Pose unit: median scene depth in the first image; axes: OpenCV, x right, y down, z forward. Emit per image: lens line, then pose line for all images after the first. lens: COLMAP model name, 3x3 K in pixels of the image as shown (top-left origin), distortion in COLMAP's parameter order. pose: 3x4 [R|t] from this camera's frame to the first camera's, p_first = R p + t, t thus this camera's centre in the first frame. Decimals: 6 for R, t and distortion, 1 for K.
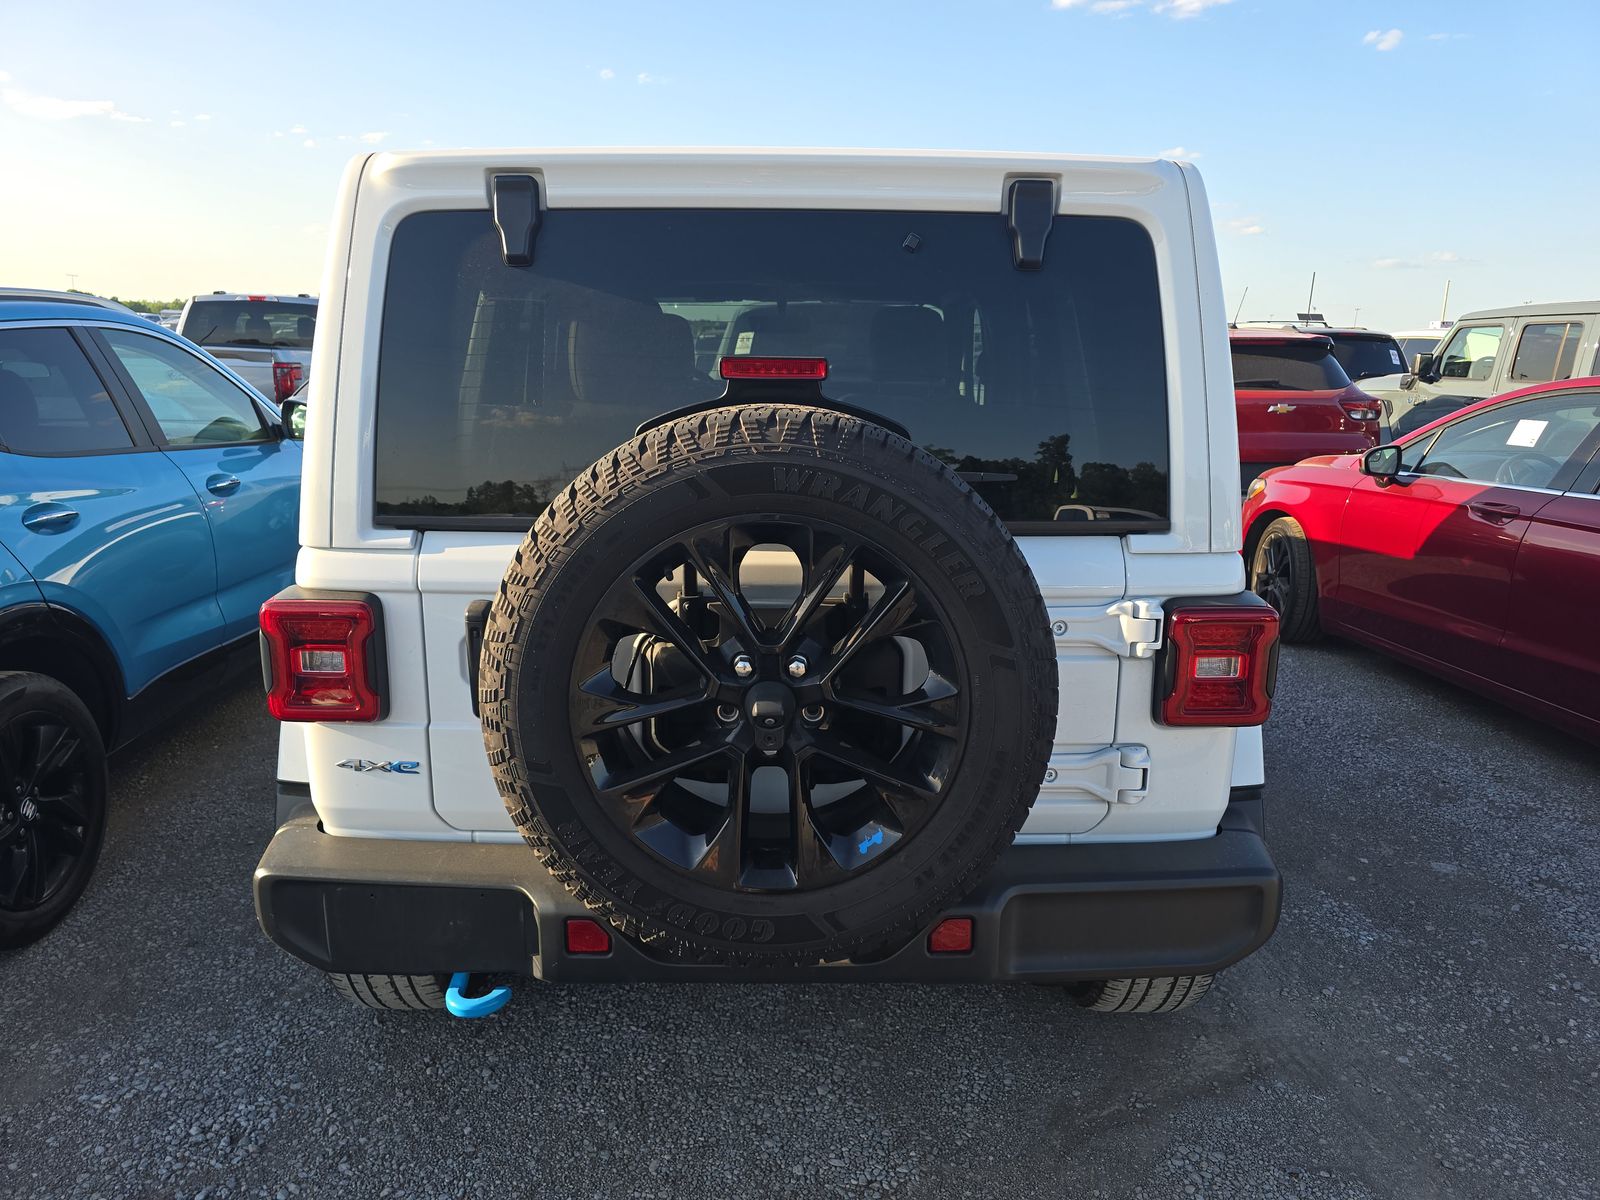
lens RADIAL K [[1126.2, 0, 790.1], [0, 1126.2, 577.5], [0, 0, 1]] dist [0.033242, -0.000746]
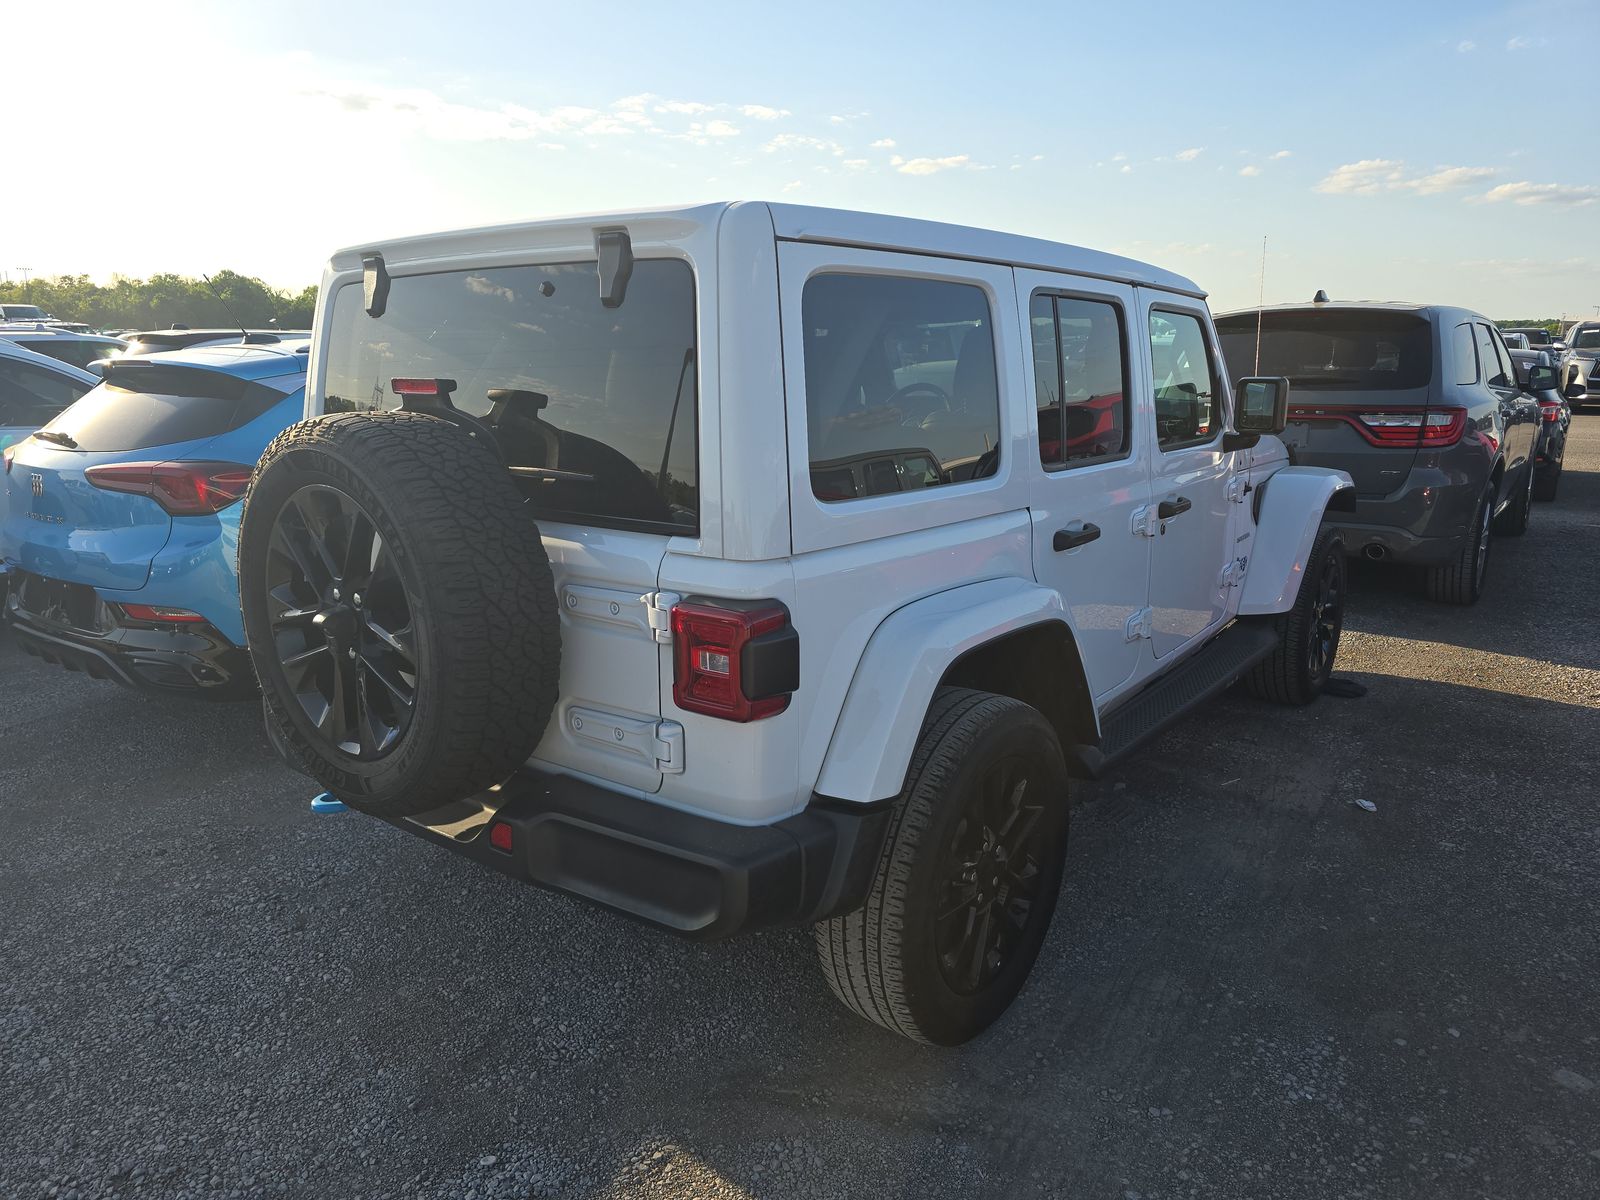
lens RADIAL K [[1126.2, 0, 790.1], [0, 1126.2, 577.5], [0, 0, 1]] dist [0.033242, -0.000746]
pose [[0.777091, 0.114031, -0.618972, 1.114065], [-0.121198, 0.992156, 0.030623, -0.045815], [0.617609, 0.051222, 0.784816, 0.190285]]
